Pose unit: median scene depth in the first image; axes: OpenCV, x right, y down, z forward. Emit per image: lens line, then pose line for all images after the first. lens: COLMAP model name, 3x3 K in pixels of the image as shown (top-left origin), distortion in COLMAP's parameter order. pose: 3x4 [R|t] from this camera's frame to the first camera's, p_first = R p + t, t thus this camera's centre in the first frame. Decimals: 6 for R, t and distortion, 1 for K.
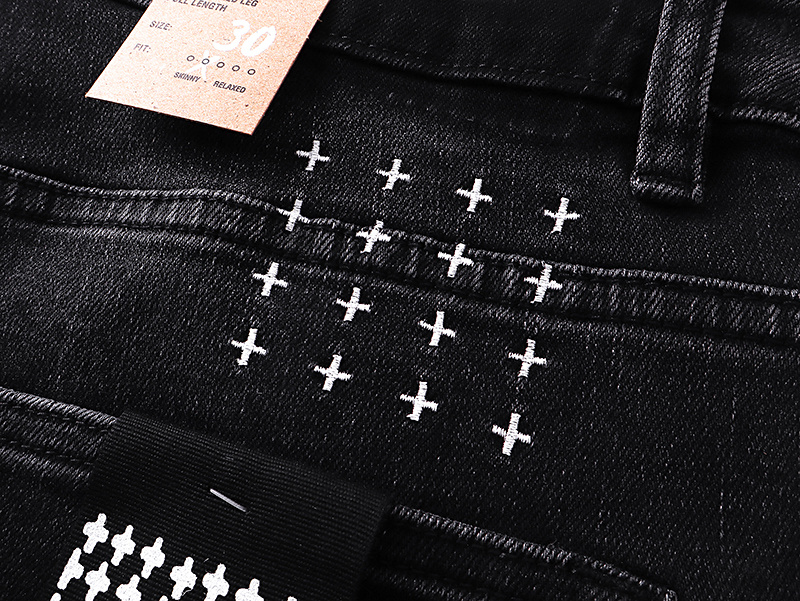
lens RADIAL K [[742.1, 0, 400.0], [0, 742.1, 300.5], [0, 0, 1]] dist [0.024935, -0.008481]
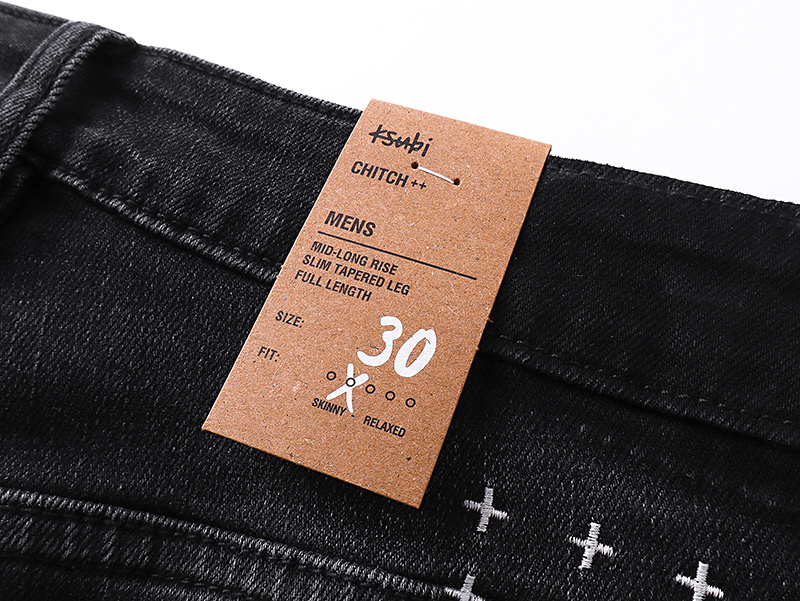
lens RADIAL K [[742.1, 0, 400.0], [0, 742.1, 300.5], [0, 0, 1]] dist [0.024935, -0.008481]
pose [[0.999675, 0.021850, -0.013113, -0.208590], [-0.021016, 0.997935, 0.060701, -0.476427], [0.014412, -0.060406, 0.998070, 0.225100]]
